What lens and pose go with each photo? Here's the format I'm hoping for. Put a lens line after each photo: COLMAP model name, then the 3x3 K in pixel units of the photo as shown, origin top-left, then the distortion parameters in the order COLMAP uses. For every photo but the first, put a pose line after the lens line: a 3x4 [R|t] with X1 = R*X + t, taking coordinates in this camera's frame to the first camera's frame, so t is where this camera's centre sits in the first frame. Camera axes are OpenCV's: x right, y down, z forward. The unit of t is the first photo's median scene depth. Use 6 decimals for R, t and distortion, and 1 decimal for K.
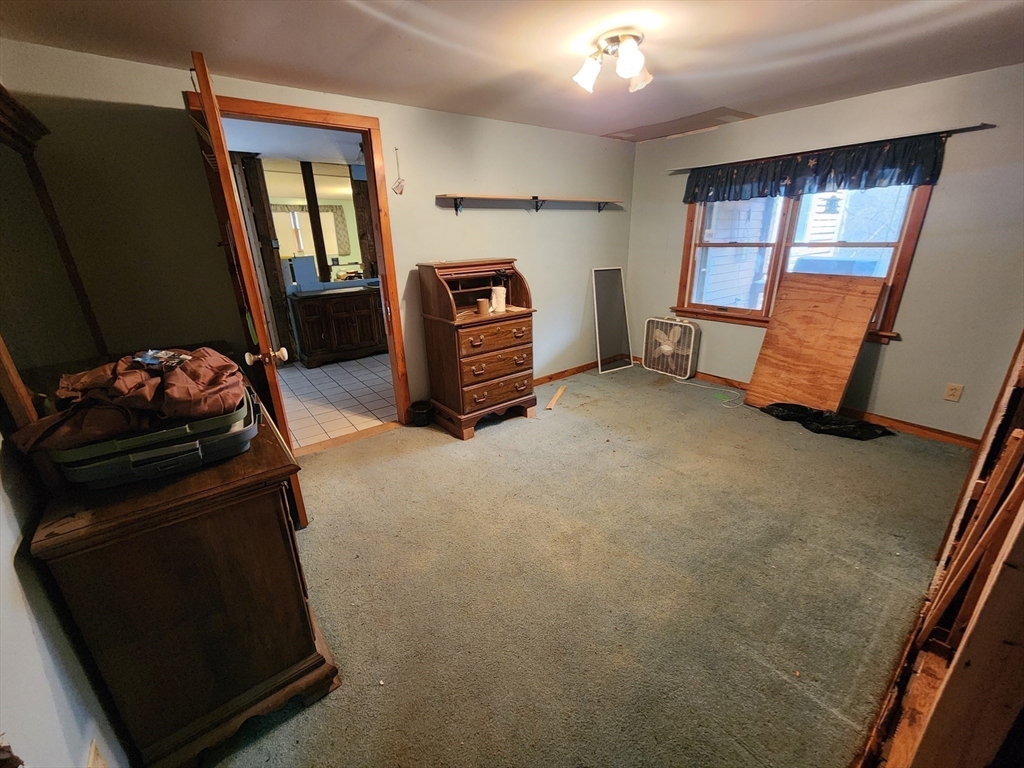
lens RADIAL K [[419.1, 0, 507.5], [0, 419.1, 383.1], [0, 0, 1]] dist [-0.002258, 0.000428]
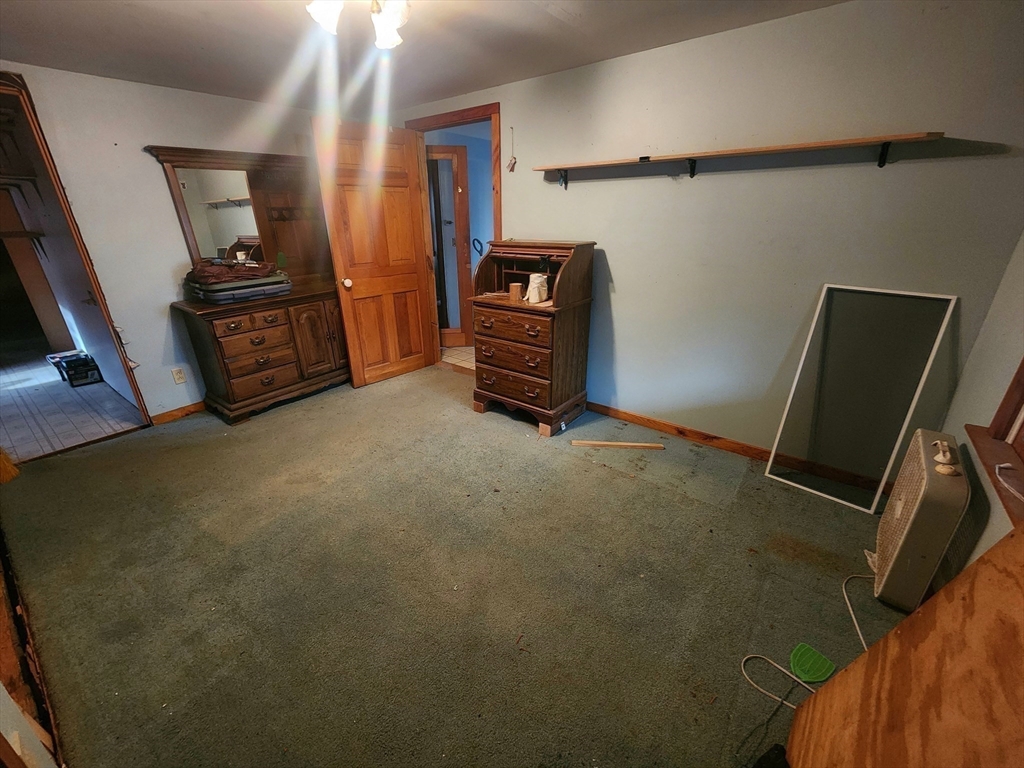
lens RADIAL K [[419.1, 0, 516.4], [0, 419.1, 386.1], [0, 0, 1]] dist [-0.002258, 0.000428]
pose [[0.255051, 0.389805, -0.884873, 0.803263], [-0.322836, 0.896955, 0.302075, -0.261599], [0.911442, 0.208624, 0.354612, 0.677097]]
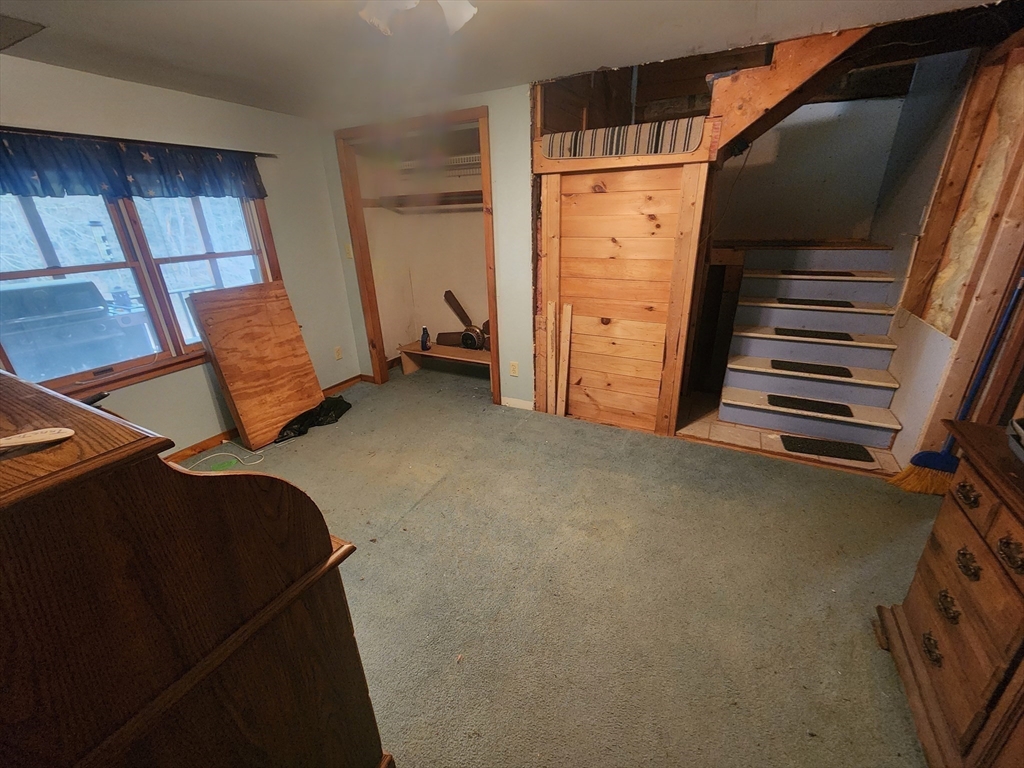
lens RADIAL K [[419.1, 0, 510.3], [0, 419.1, 385.3], [0, 0, 1]] dist [-0.002258, 0.000428]
pose [[-0.403776, -0.305912, 0.862197, -0.347951], [0.344567, 0.822187, 0.453081, -0.289528], [-0.847490, 0.480028, -0.226572, 0.791850]]
